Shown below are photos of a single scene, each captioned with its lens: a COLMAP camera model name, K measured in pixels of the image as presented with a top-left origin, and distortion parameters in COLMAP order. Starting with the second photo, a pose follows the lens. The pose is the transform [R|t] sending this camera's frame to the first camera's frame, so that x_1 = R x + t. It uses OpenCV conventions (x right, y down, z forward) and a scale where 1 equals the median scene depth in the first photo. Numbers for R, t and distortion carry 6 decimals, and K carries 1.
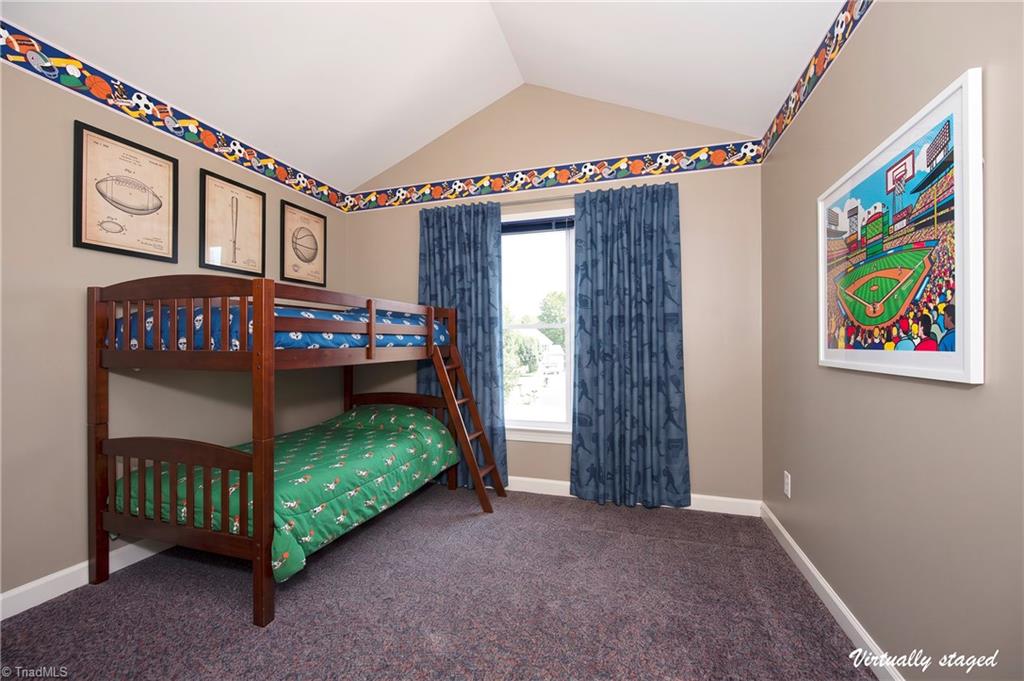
lens RADIAL K [[404.3, 0, 513.2], [0, 404.3, 339.3], [0, 0, 1]] dist [-0.004358, -0.000030]
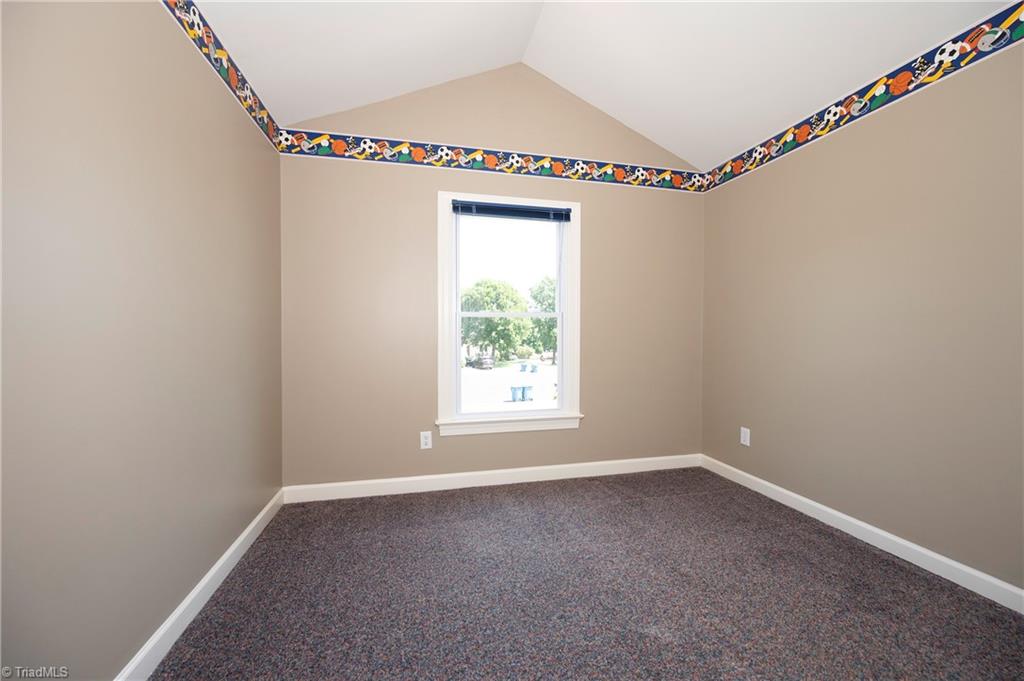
lens RADIAL K [[404.3, 0, 513.2], [0, 404.3, 339.3], [0, 0, 1]] dist [-0.004358, -0.000030]
pose [[0.859098, -0.009127, 0.511730, -0.464353], [-0.007654, 0.999500, 0.030677, -0.003933], [-0.511754, -0.030272, 0.858599, 0.161286]]
